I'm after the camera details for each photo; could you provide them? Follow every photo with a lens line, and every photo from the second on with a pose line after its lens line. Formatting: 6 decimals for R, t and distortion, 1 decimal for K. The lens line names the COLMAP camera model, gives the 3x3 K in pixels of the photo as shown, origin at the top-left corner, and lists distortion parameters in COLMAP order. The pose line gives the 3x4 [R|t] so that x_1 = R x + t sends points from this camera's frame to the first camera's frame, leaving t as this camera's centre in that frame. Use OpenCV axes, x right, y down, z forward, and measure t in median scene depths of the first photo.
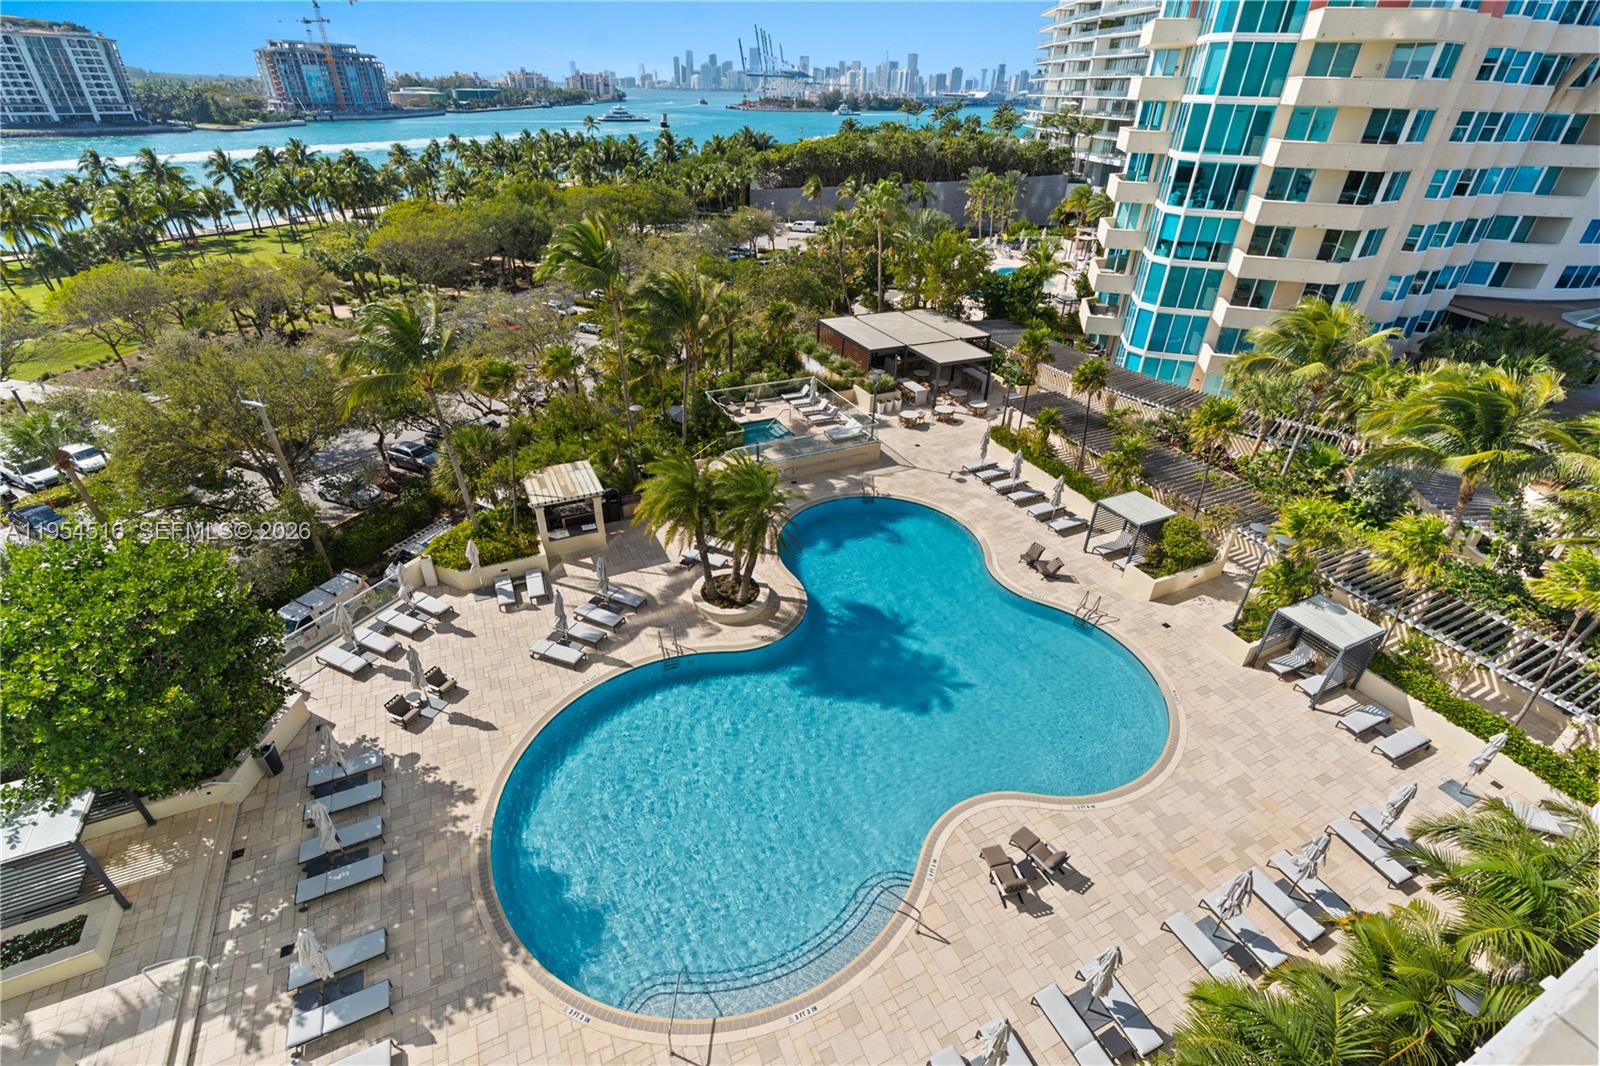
lens RADIAL K [[723.3, 0, 798.9], [0, 723.3, 526.0], [0, 0, 1]] dist [-0.006916, 0.001653]
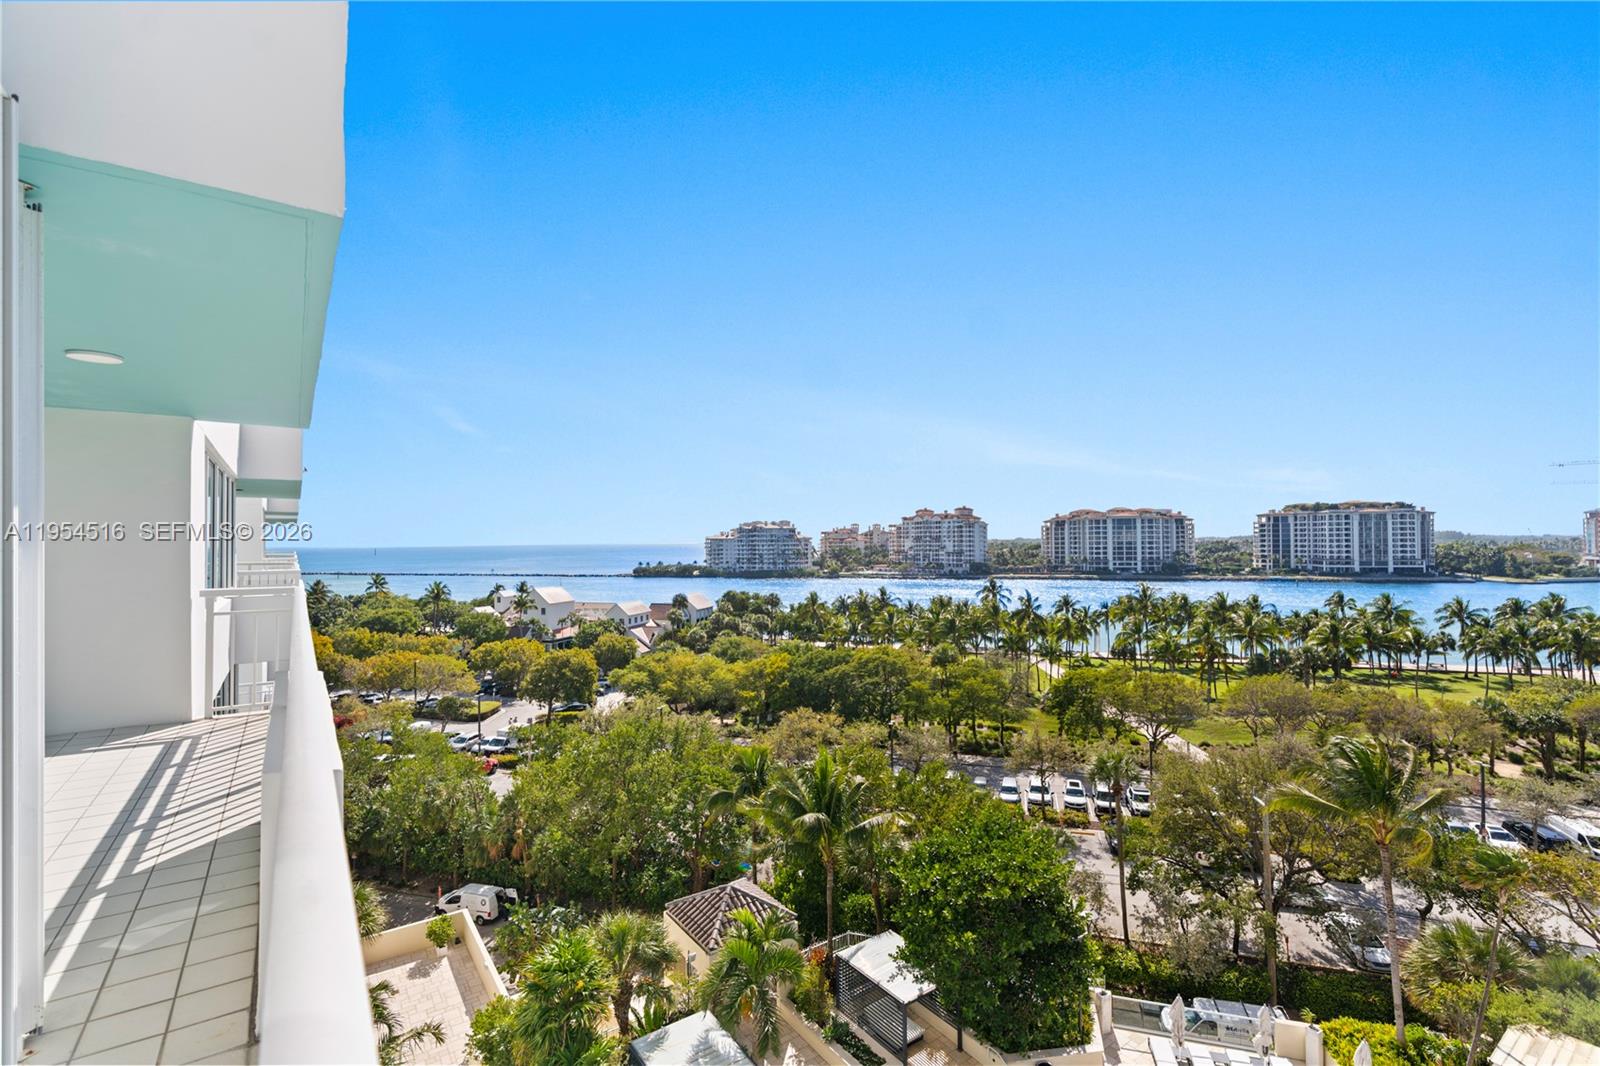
lens RADIAL K [[723.3, 0, 798.9], [0, 723.3, 526.0], [0, 0, 1]] dist [-0.006916, 0.001653]
pose [[0.160672, -0.044696, -0.985995, 0.110618], [-0.500936, 0.857058, -0.120481, -0.025846], [0.850440, 0.513278, 0.115316, 0.045495]]
